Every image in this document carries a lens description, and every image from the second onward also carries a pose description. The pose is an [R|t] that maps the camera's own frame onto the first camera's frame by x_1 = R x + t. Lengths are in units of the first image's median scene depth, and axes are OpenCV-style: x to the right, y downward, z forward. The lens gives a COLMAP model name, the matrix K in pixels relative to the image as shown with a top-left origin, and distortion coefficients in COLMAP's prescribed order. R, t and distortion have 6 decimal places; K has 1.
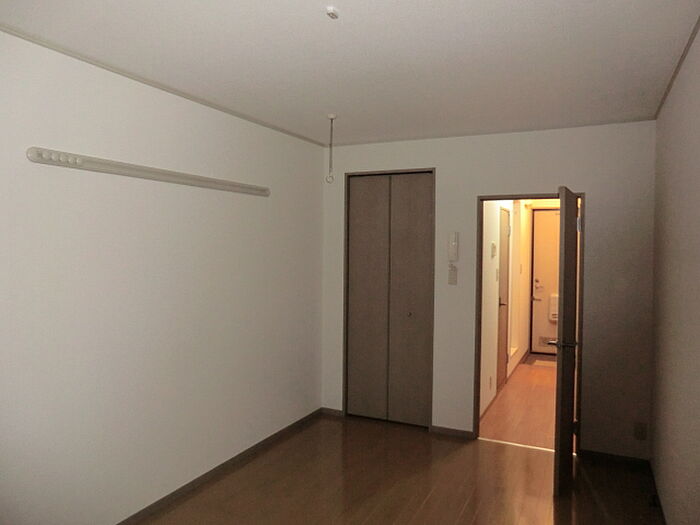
lens RADIAL K [[509.8, 0, 338.0], [0, 509.8, 259.2], [0, 0, 1]] dist [-0.104484, 0.106341]
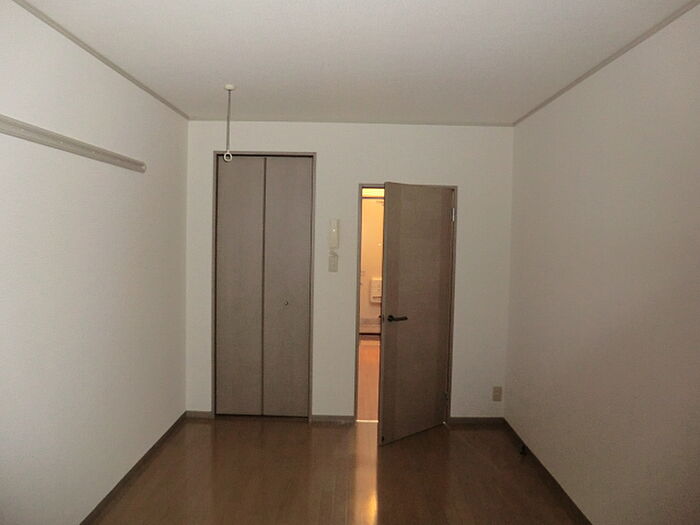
lens RADIAL K [[509.8, 0, 340.7], [0, 509.8, 258.4], [0, 0, 1]] dist [-0.104484, 0.106341]
pose [[0.900558, -0.011082, 0.434594, -0.181458], [-0.001551, 0.999587, 0.028702, -0.004438], [-0.434733, -0.026521, 0.900169, 0.089387]]
